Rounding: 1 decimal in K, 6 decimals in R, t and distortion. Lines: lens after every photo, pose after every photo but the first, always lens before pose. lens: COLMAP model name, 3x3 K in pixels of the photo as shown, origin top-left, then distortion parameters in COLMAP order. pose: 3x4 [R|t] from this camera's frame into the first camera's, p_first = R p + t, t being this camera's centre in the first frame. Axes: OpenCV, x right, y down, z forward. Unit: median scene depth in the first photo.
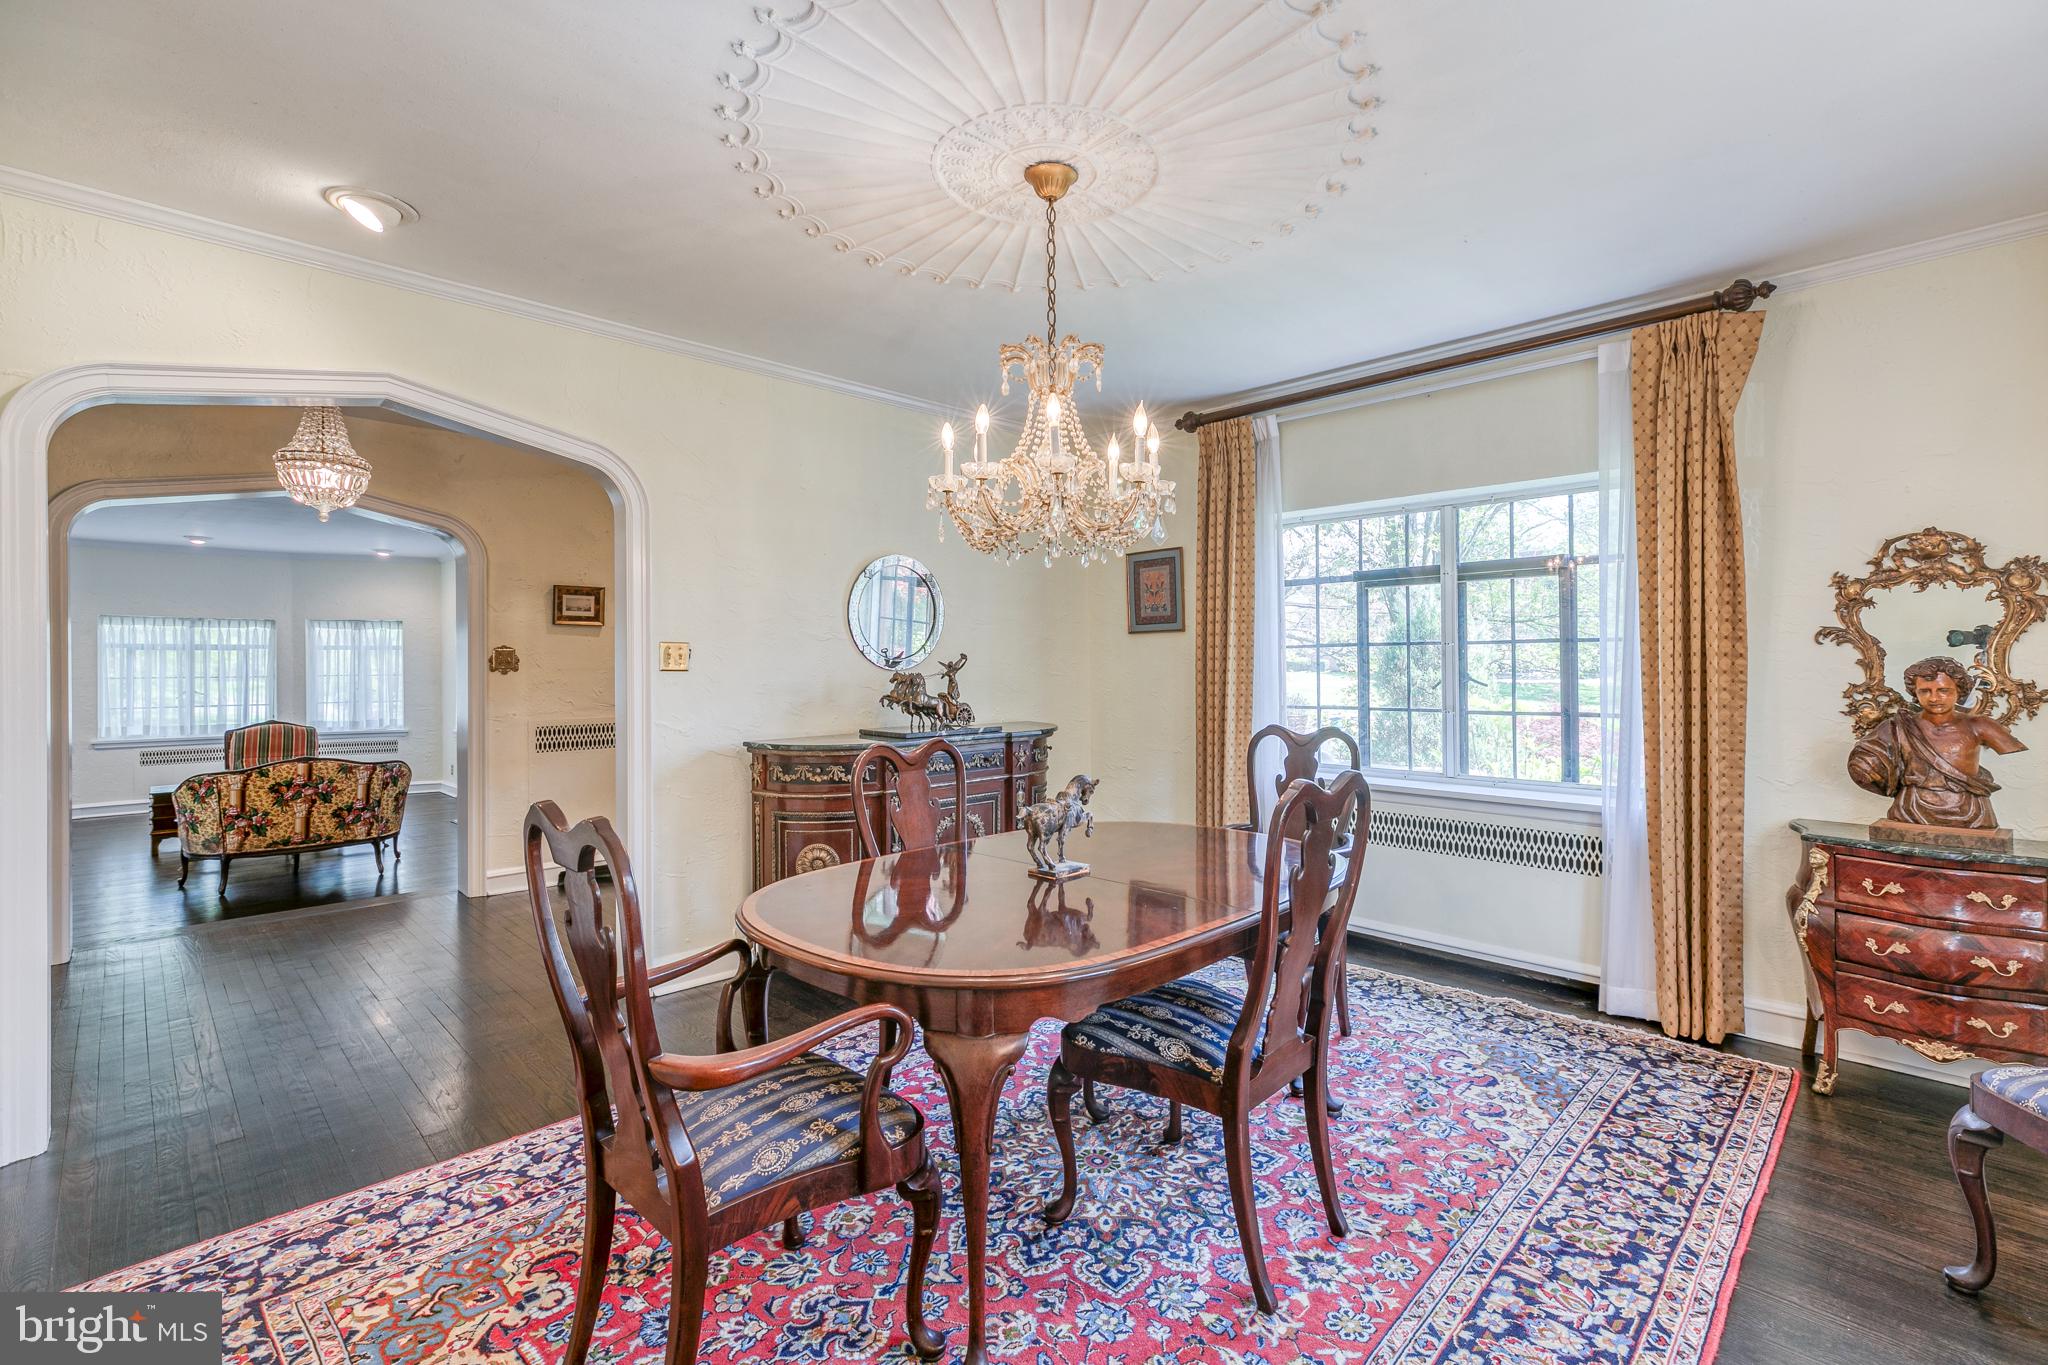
lens RADIAL K [[914.4, 0, 1027.8], [0, 914.4, 676.1], [0, 0, 1]] dist [0.003850, 0.000646]
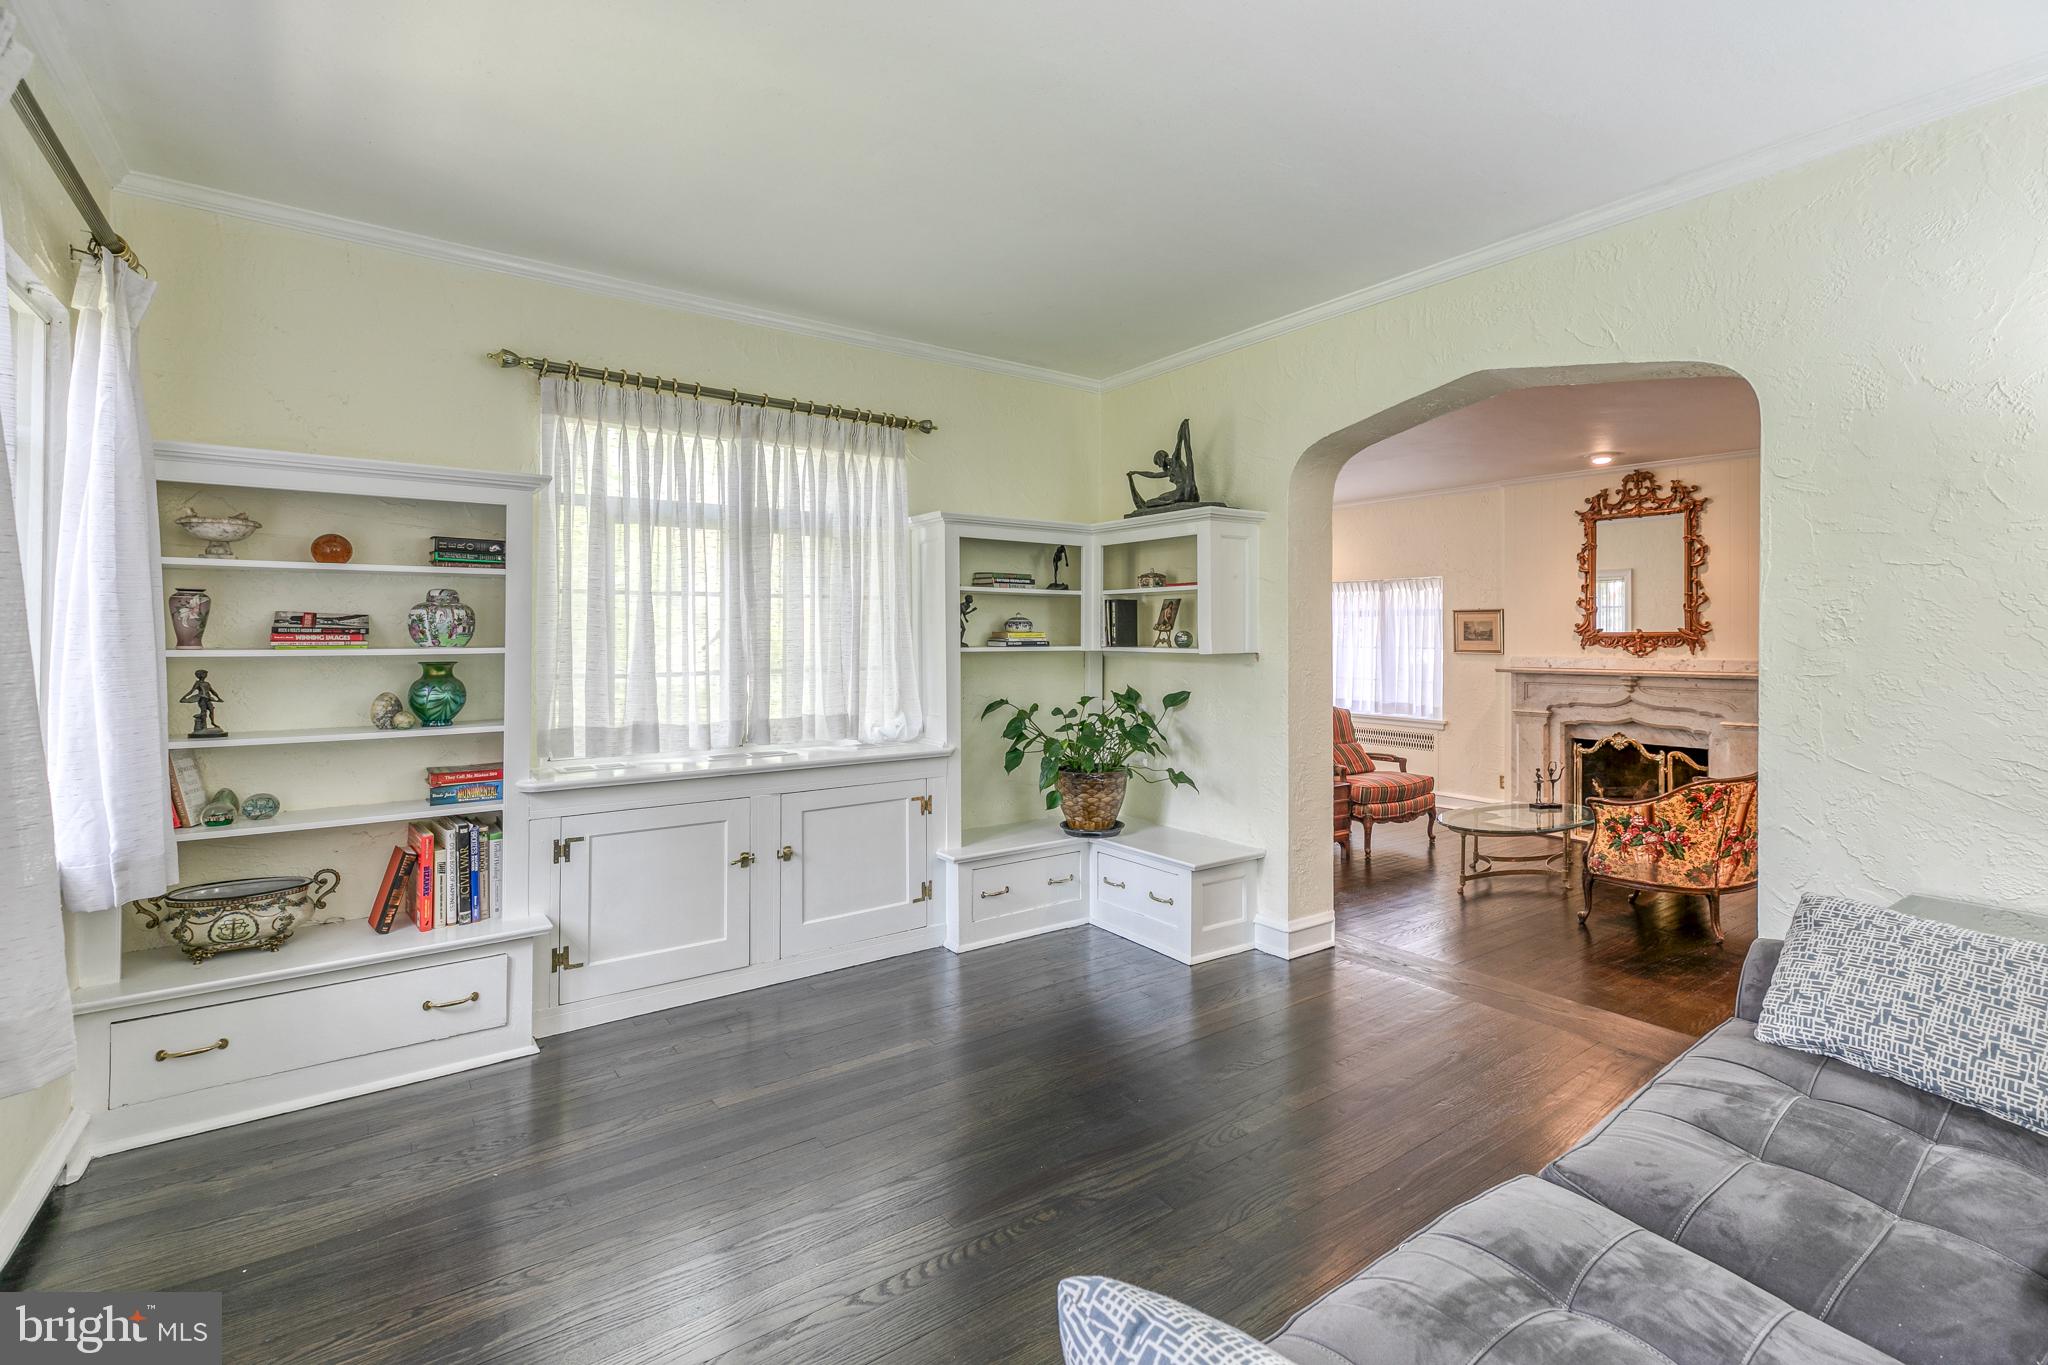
lens RADIAL K [[914.4, 0, 999.9], [0, 914.4, 654.1], [0, 0, 1]] dist [0.003850, 0.000646]
pose [[0.983920, 0.010071, -0.178325, -0.834151], [-0.009283, 0.999943, 0.005256, 0.003714], [0.178368, -0.003516, 0.983958, 0.106234]]
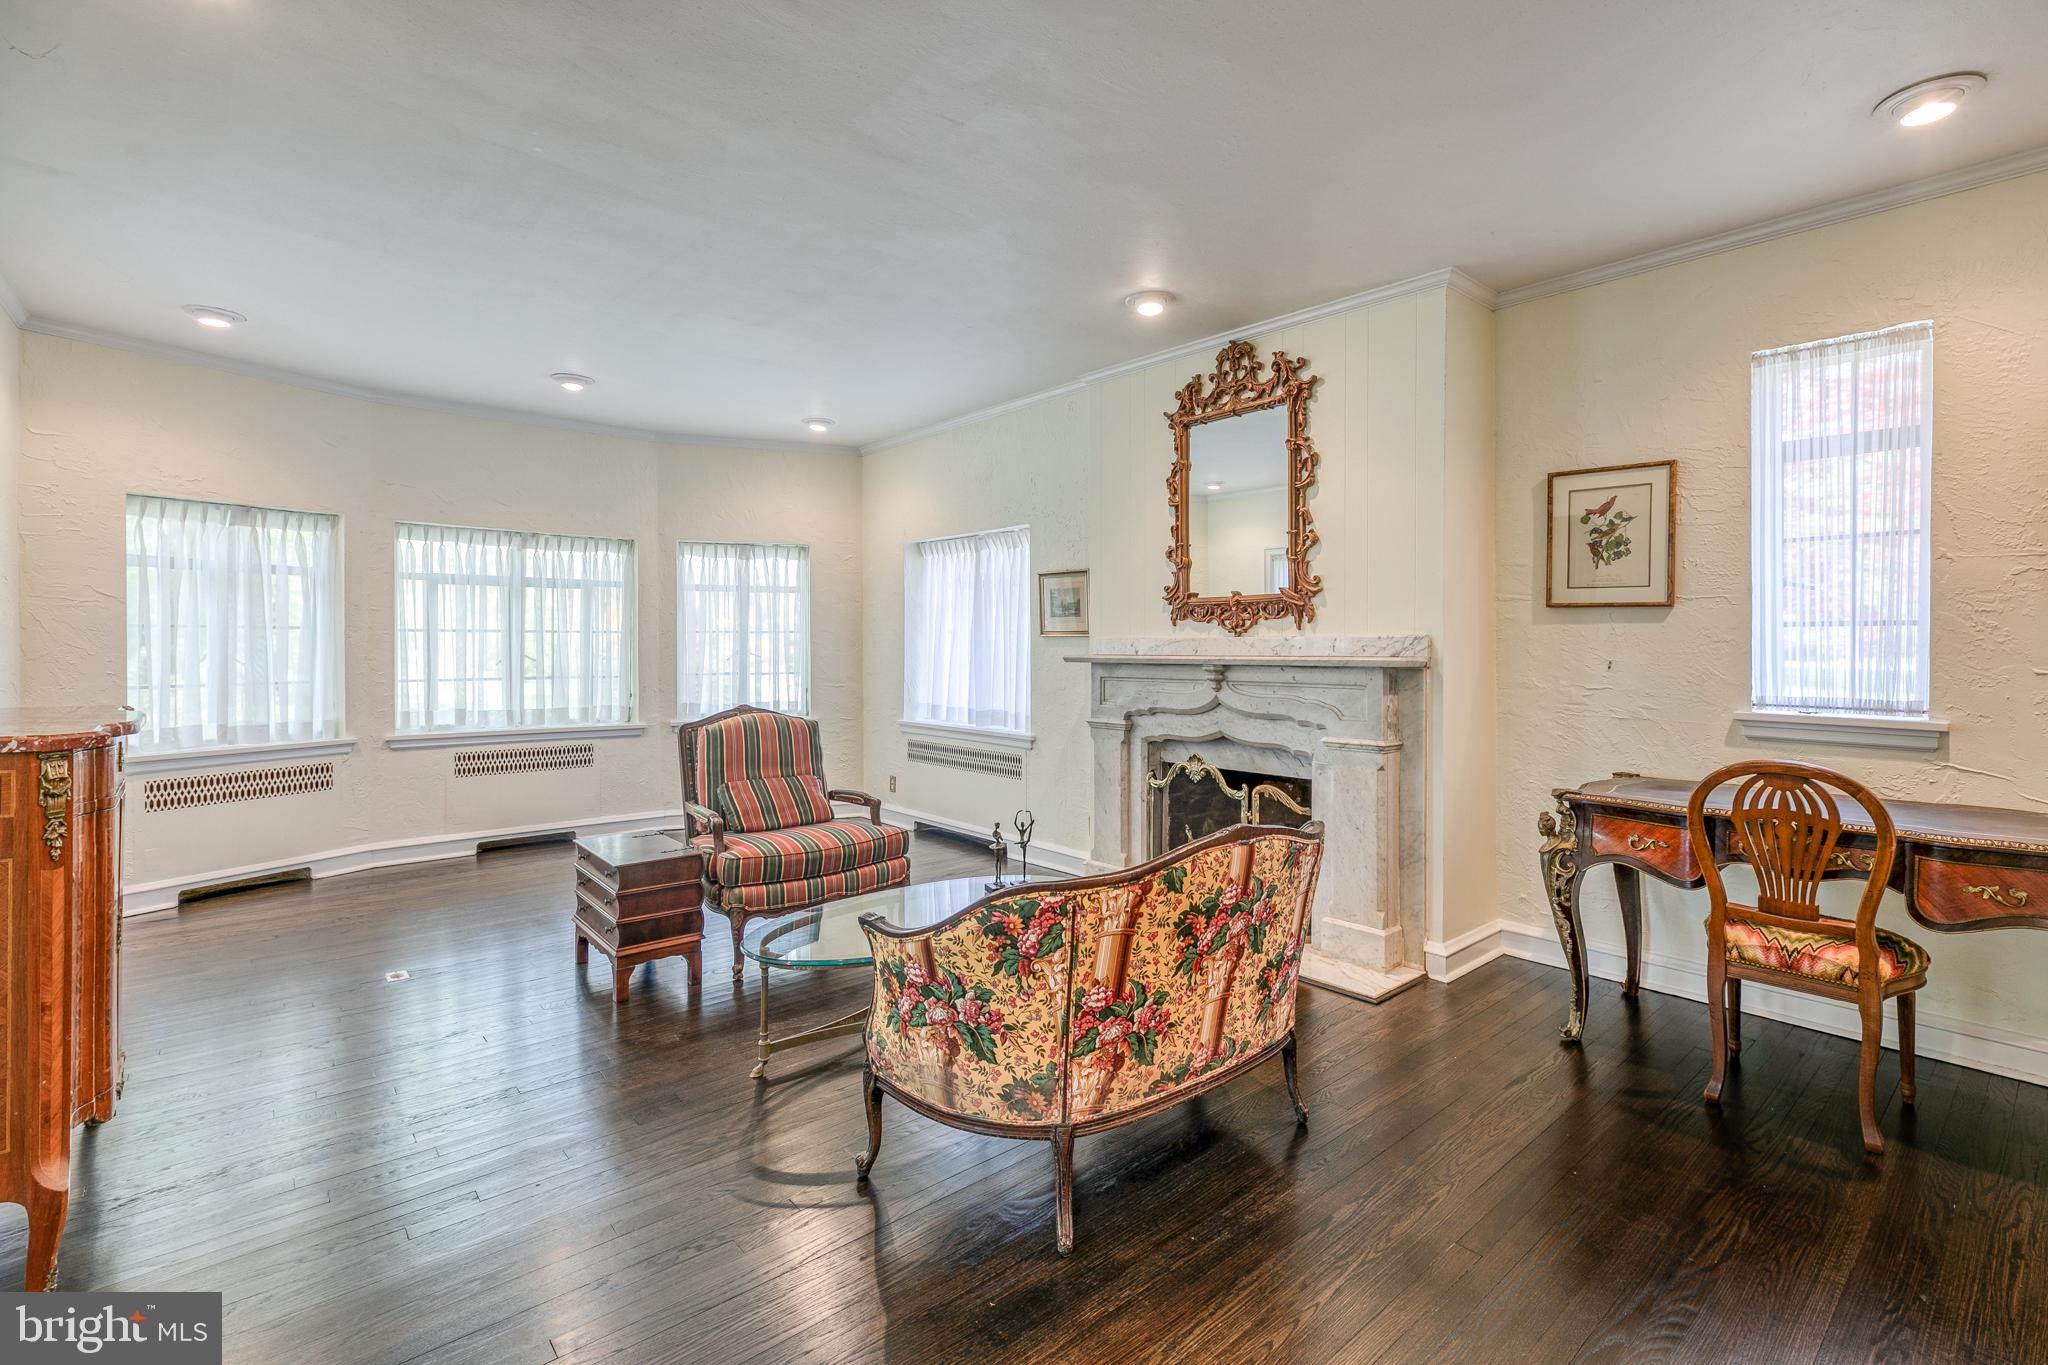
lens RADIAL K [[914.4, 0, 1020.1], [0, 914.4, 674.3], [0, 0, 1]] dist [0.003850, 0.000646]
pose [[0.997320, 0.009810, -0.072496, -0.551464], [-0.008611, 0.999821, 0.016833, 0.017539], [0.072648, -0.016164, 0.997227, 0.428475]]
